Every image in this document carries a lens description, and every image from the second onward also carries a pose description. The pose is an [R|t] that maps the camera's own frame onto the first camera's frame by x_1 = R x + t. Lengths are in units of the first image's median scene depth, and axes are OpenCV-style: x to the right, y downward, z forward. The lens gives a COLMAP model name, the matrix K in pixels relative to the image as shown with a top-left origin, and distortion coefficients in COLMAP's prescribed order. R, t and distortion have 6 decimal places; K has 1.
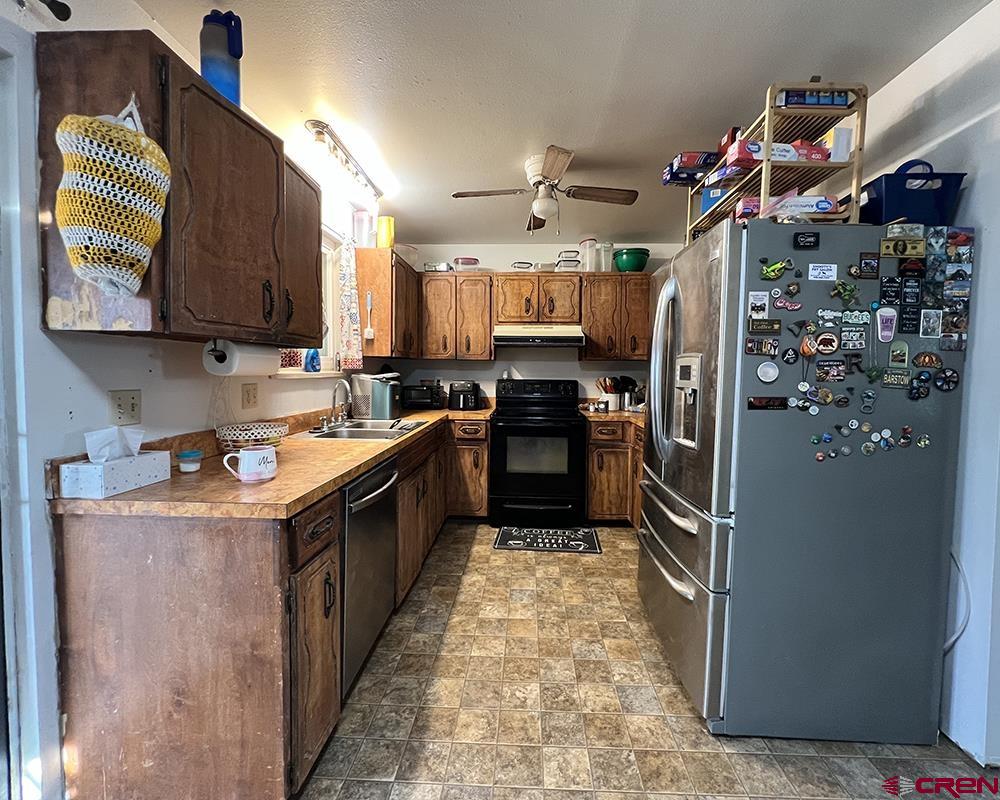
lens RADIAL K [[442.7, 0, 506.7], [0, 442.7, 387.5], [0, 0, 1]] dist [-0.002039, -0.000260]
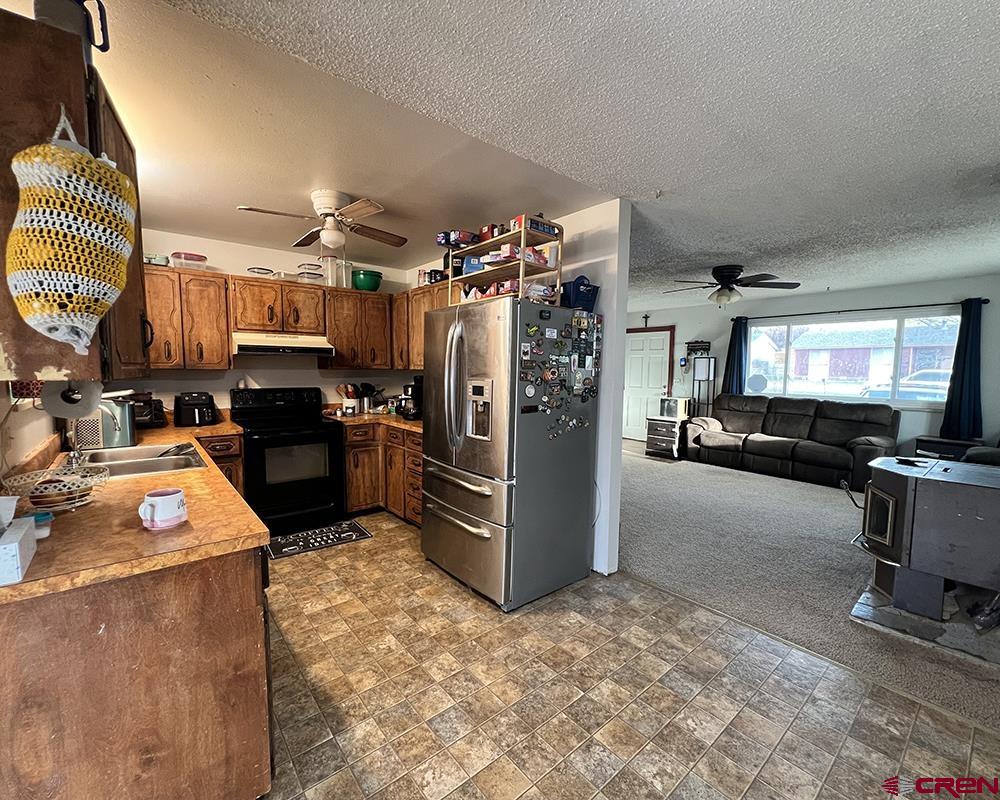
lens RADIAL K [[443.4, 0, 491.9], [0, 443.4, 405.0], [0, 0, 1]] dist [-0.002063, -0.000247]
pose [[0.745637, -0.060263, 0.663622, -0.294660], [0.022159, 0.997594, 0.065694, -0.043753], [-0.665984, -0.034279, 0.745178, -0.077288]]
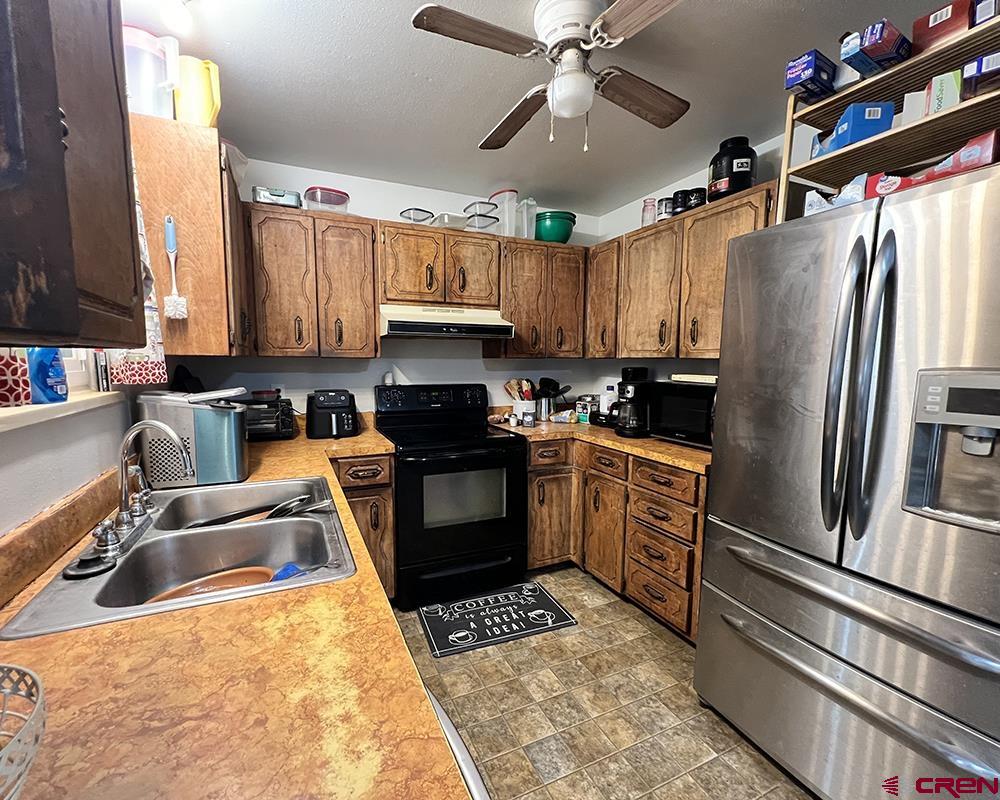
lens RADIAL K [[439.9, 0, 479.7], [0, 439.9, 408.7], [0, 0, 1]] dist [-0.000741, -0.000031]
pose [[0.894481, -0.053528, 0.443891, -0.226957], [0.019656, 0.996556, 0.080565, -0.043674], [-0.446675, -0.063339, 0.892452, 0.413829]]
